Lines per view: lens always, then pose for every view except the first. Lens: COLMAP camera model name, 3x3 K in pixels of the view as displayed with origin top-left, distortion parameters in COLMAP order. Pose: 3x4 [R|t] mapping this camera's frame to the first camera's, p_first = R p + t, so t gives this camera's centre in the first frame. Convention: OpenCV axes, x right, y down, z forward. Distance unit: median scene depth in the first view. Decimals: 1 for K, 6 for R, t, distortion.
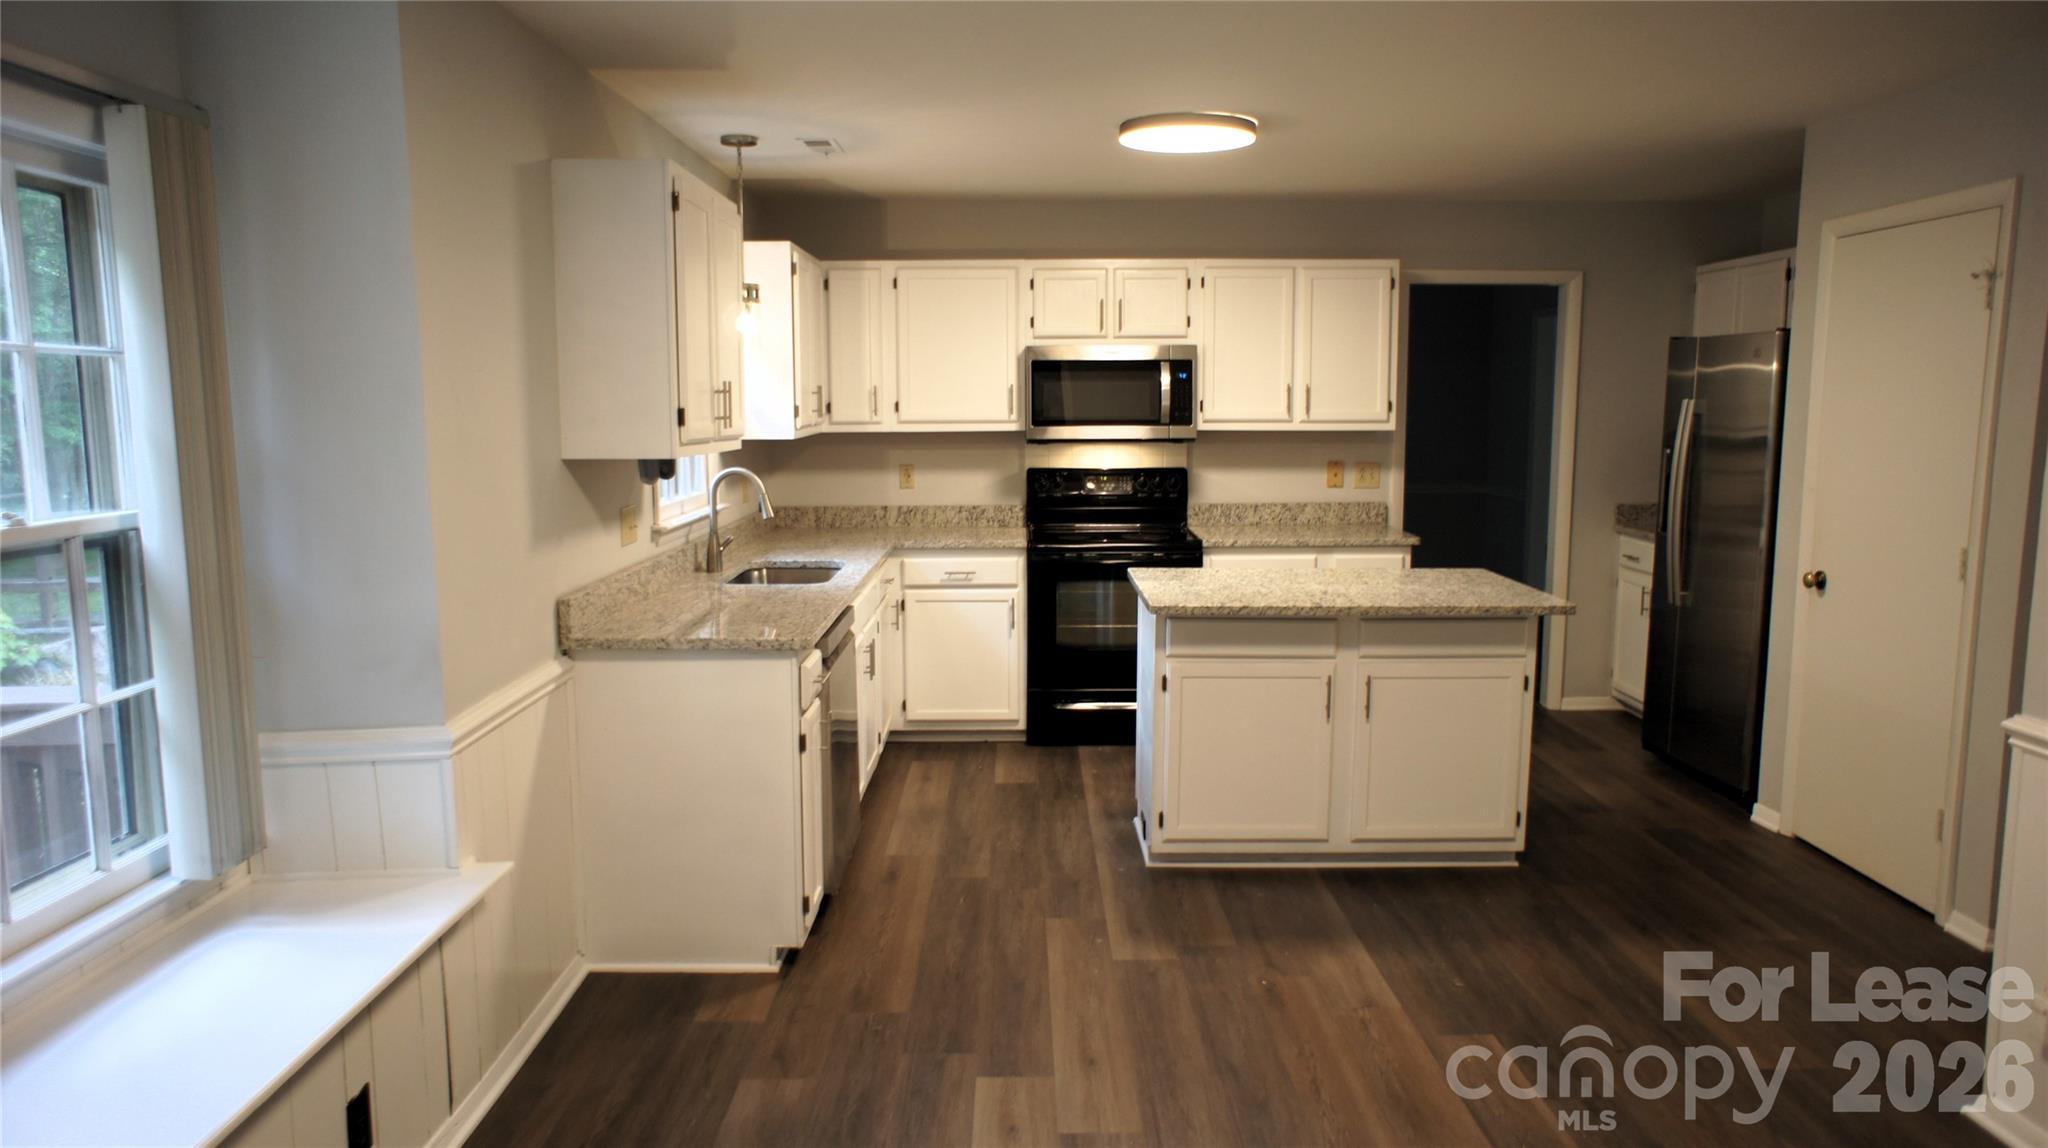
lens RADIAL K [[1392.6, 0, 1010.8], [0, 1392.6, 582.0], [0, 0, 1]] dist [-0.041630, 0.065841]
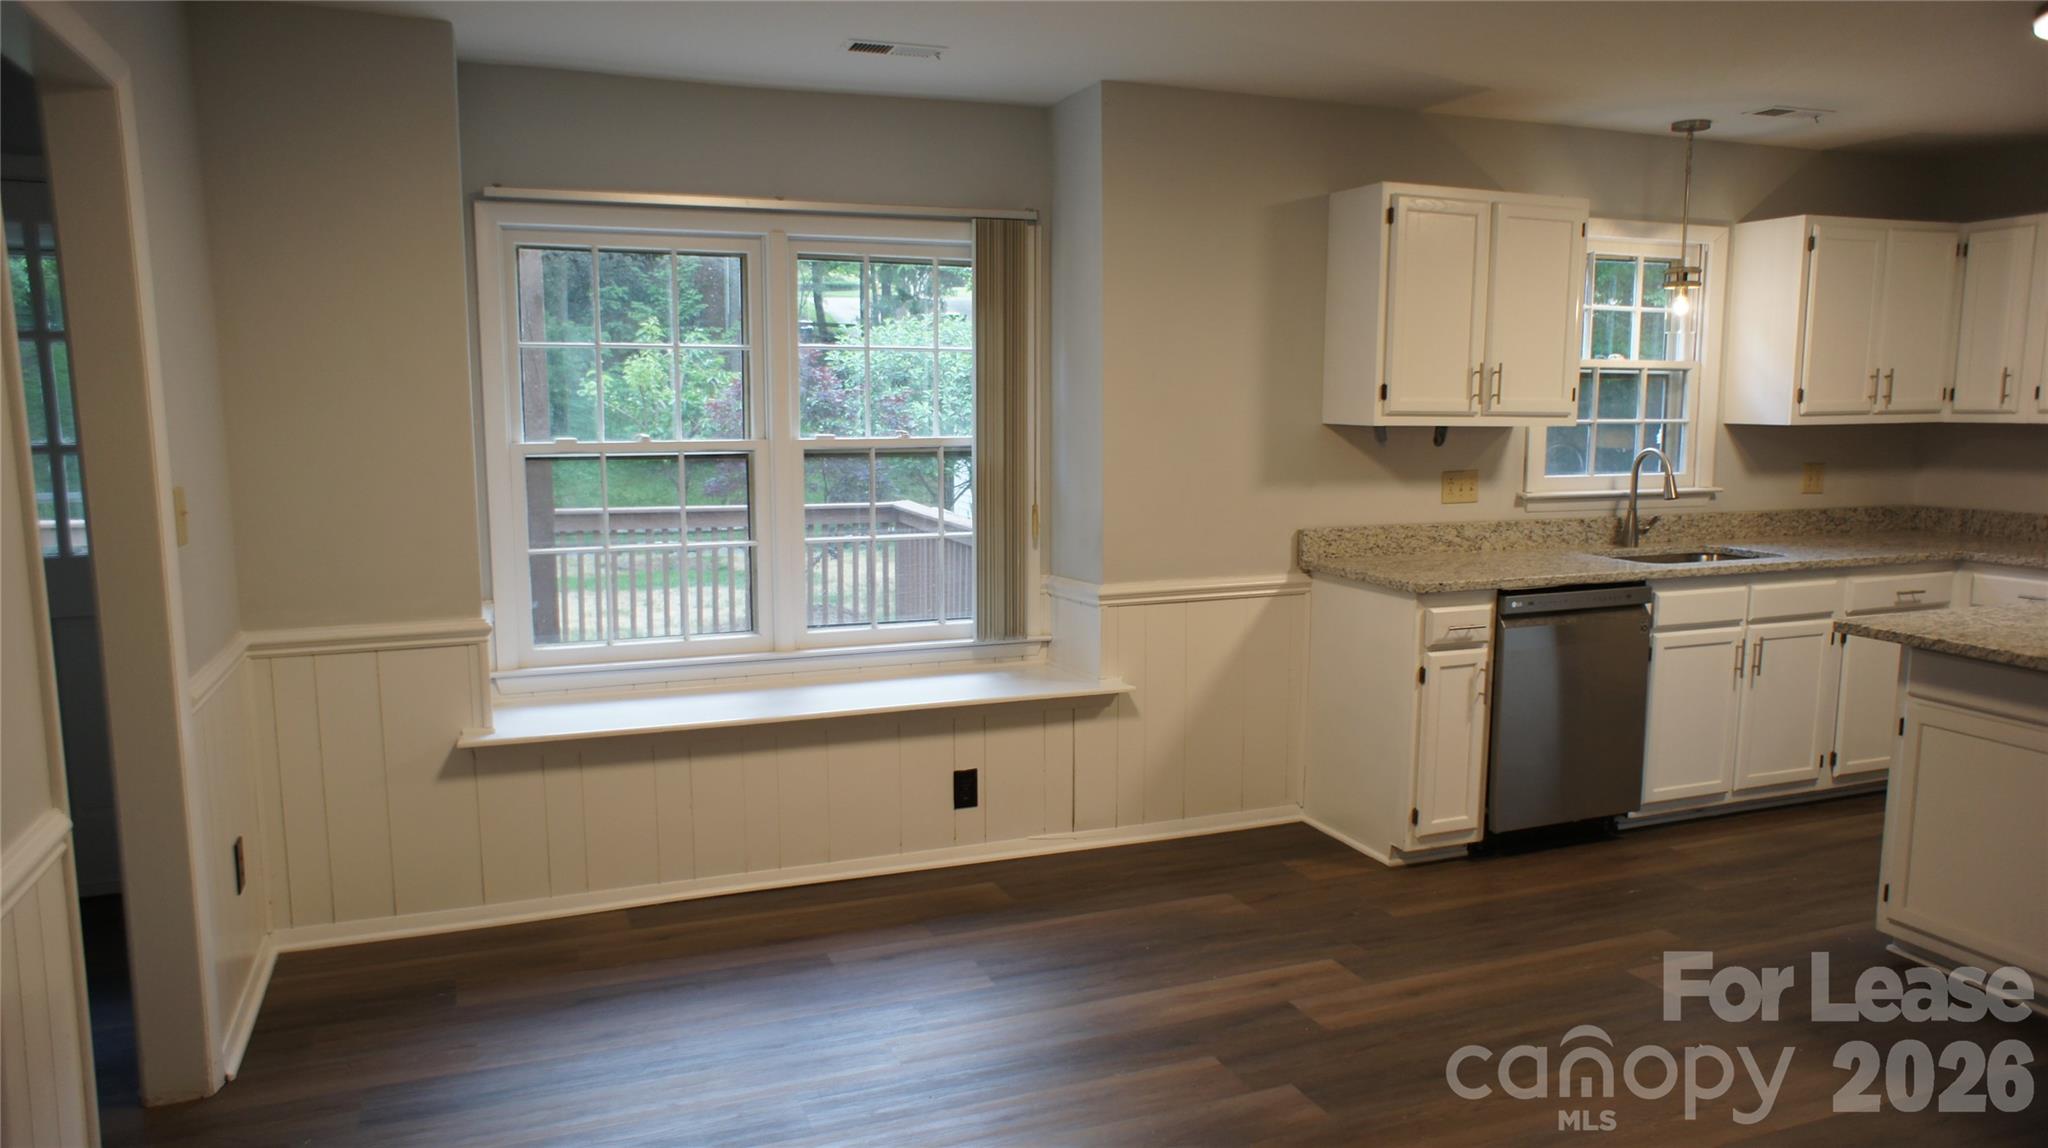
lens RADIAL K [[1392.6, 0, 1013.0], [0, 1392.6, 575.0], [0, 0, 1]] dist [-0.041630, 0.065841]
pose [[0.393575, 0.135104, -0.909310, 0.633173], [-0.128747, 0.987494, 0.090995, -0.024360], [0.910232, 0.081258, 0.406048, 0.182180]]
